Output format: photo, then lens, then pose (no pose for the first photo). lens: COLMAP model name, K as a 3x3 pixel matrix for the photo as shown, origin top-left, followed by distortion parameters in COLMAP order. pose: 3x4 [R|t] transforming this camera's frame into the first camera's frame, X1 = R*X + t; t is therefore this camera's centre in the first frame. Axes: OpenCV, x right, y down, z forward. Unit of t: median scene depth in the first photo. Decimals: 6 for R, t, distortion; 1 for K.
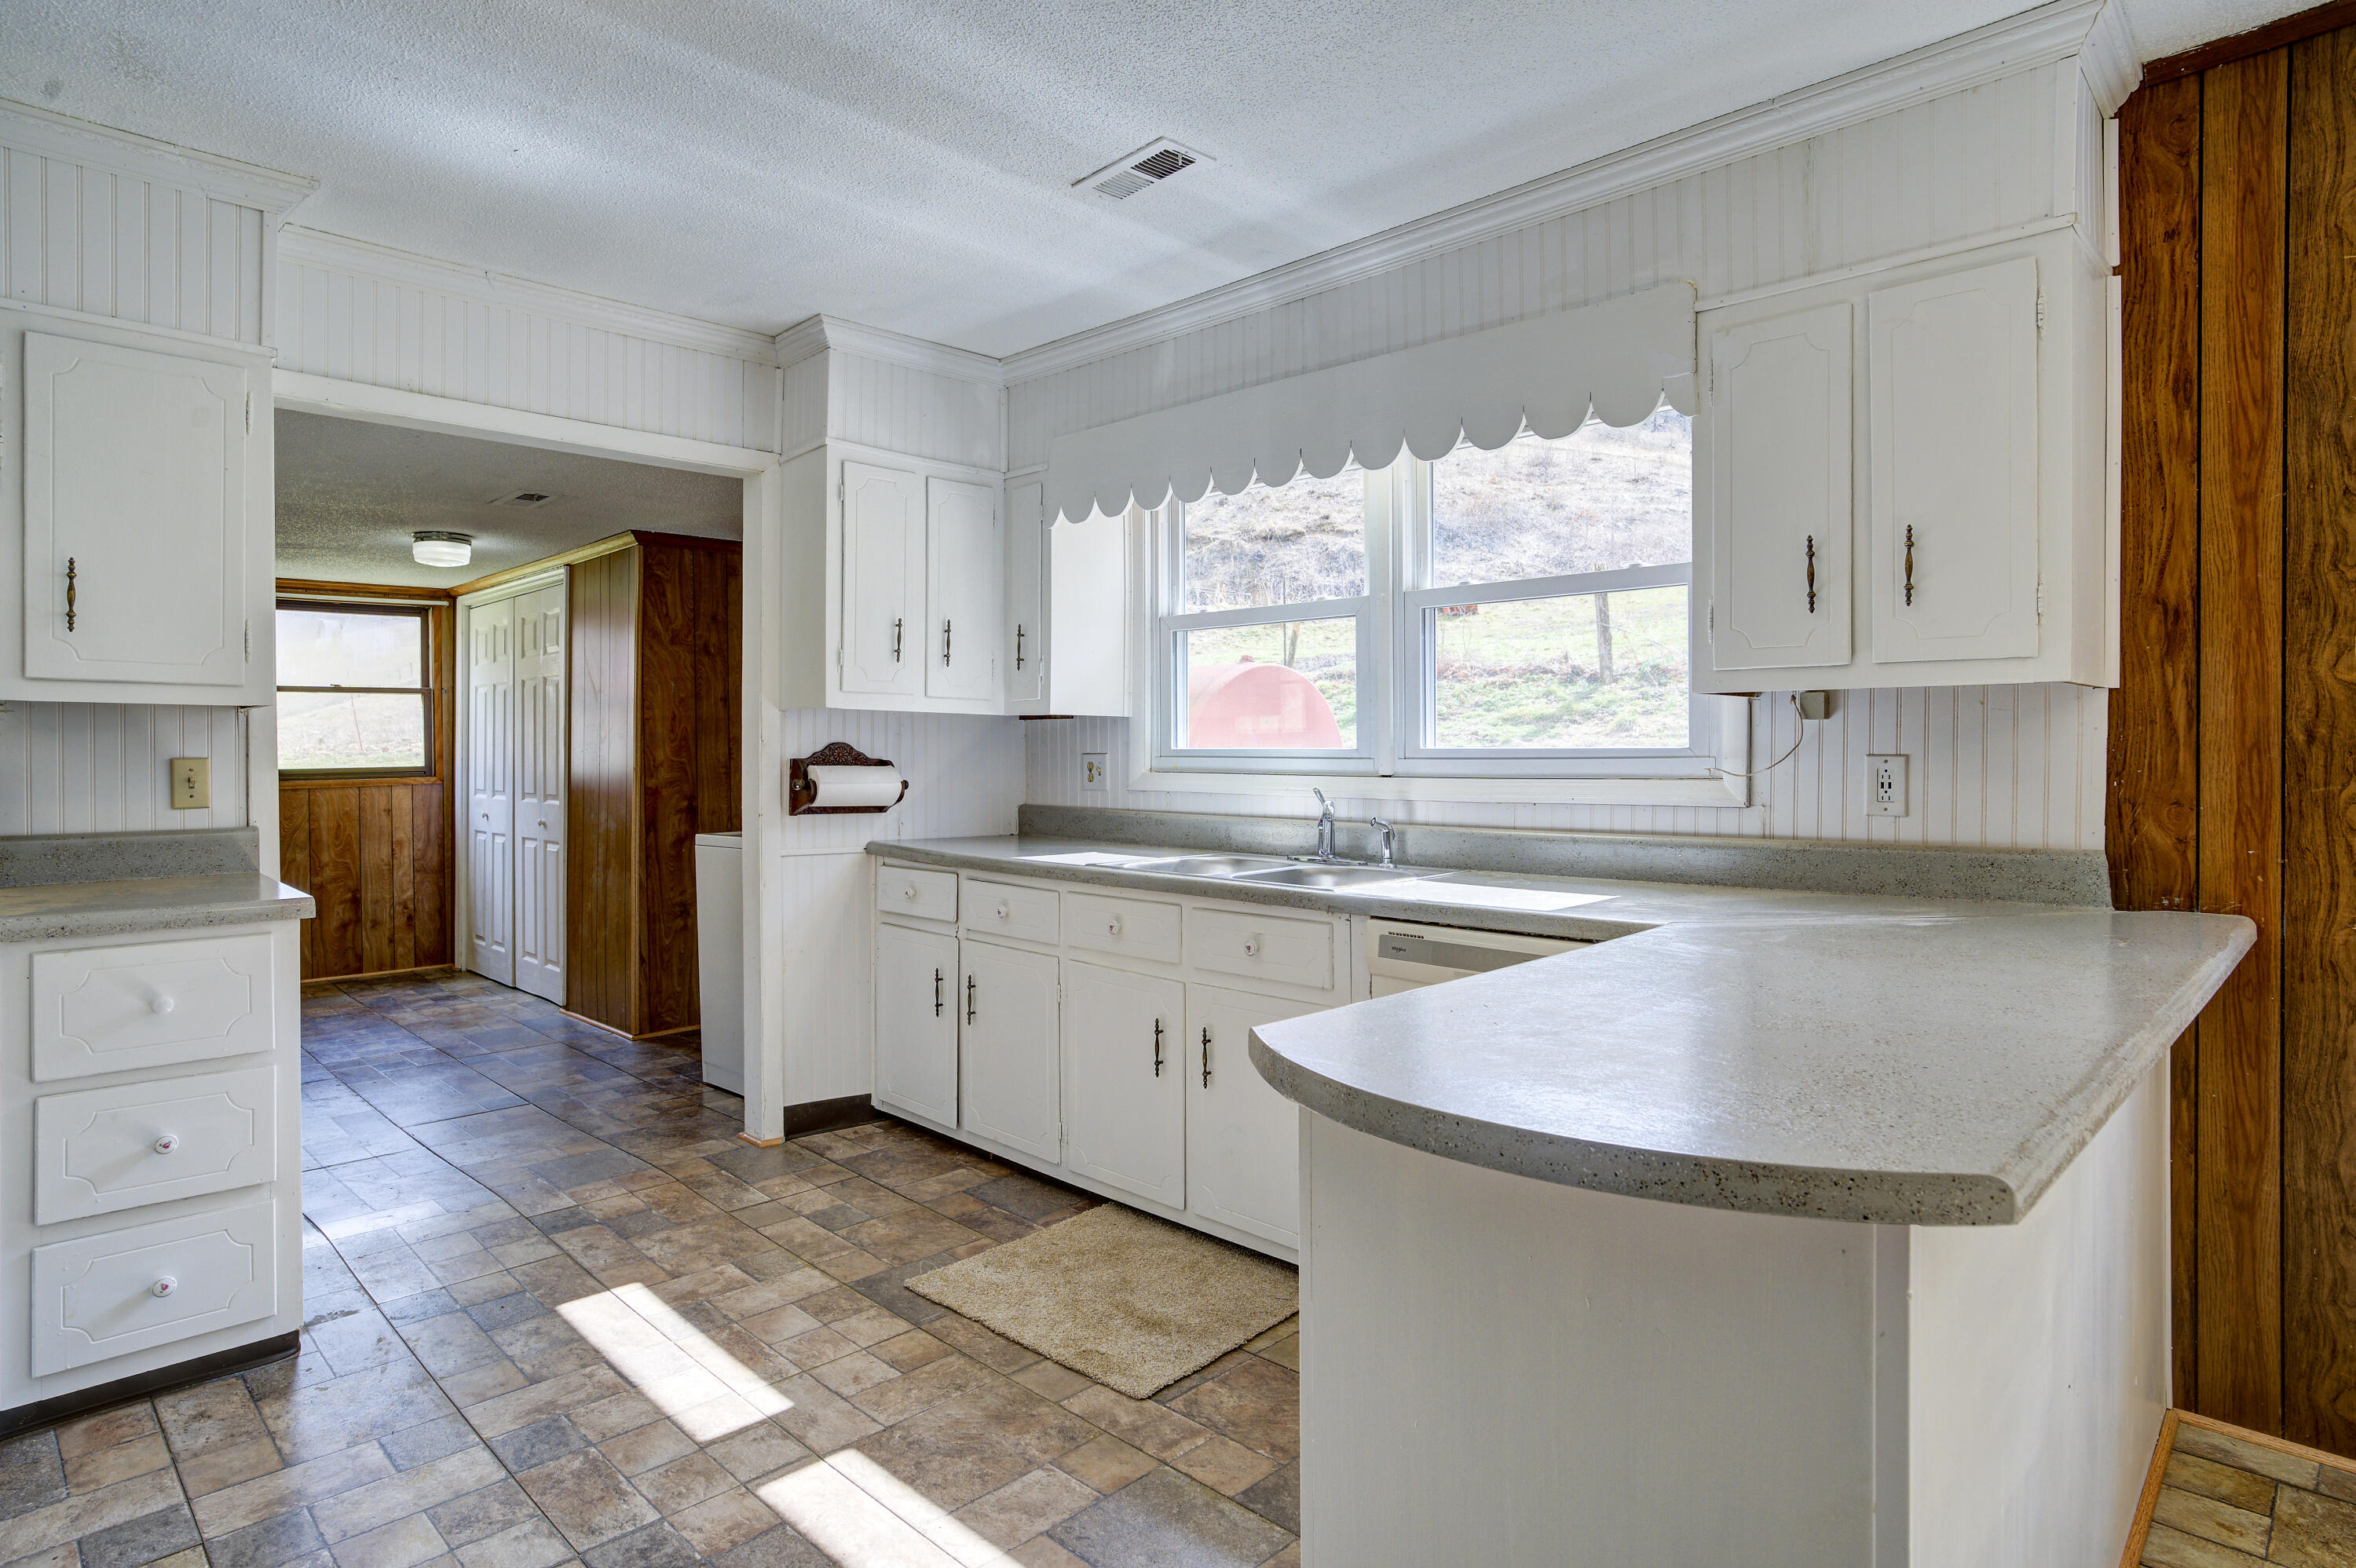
lens RADIAL K [[1279.3, 0, 1180.5], [0, 1279.3, 763.4], [0, 0, 1]] dist [-0.053417, 0.033476]
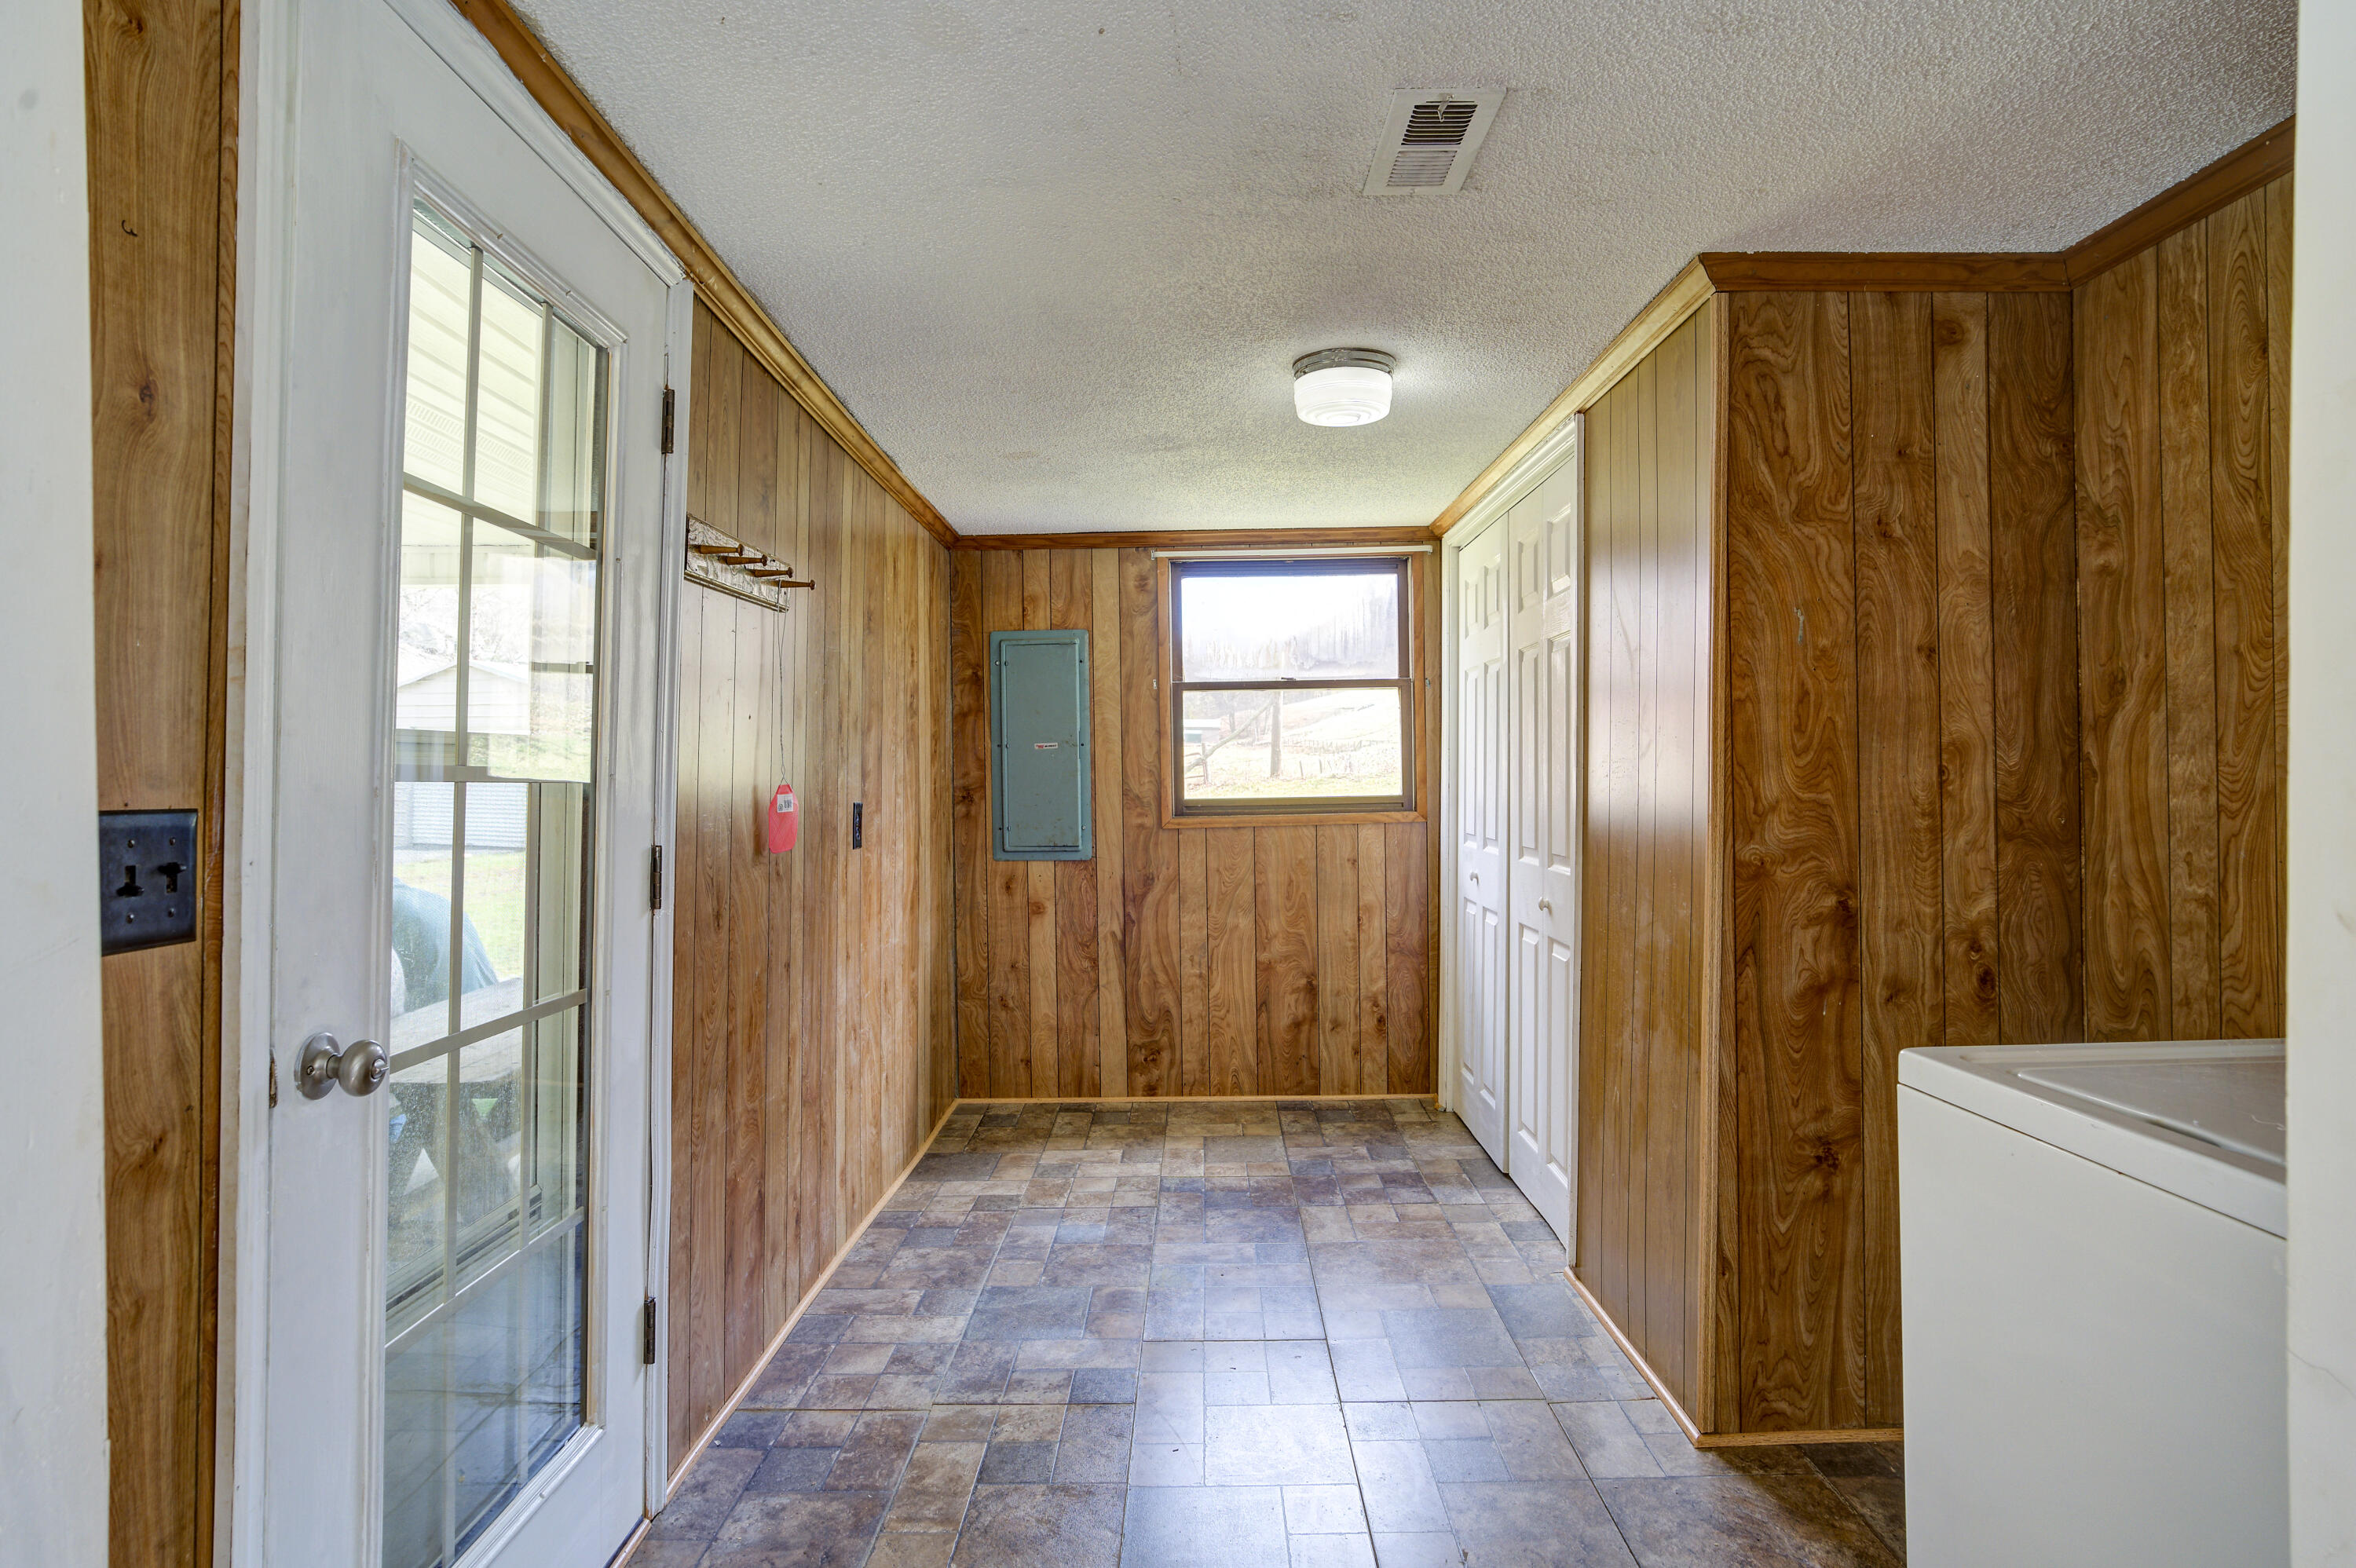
lens RADIAL K [[1391.7, 0, 1193.9], [0, 1391.7, 779.2], [0, 0, 1]] dist [-0.011532, 0.000856]
pose [[0.719488, 0.002452, -0.694501, -0.228559], [-0.003253, 0.999995, 0.000161, -0.008217], [0.694497, 0.002143, 0.719492, 0.538184]]
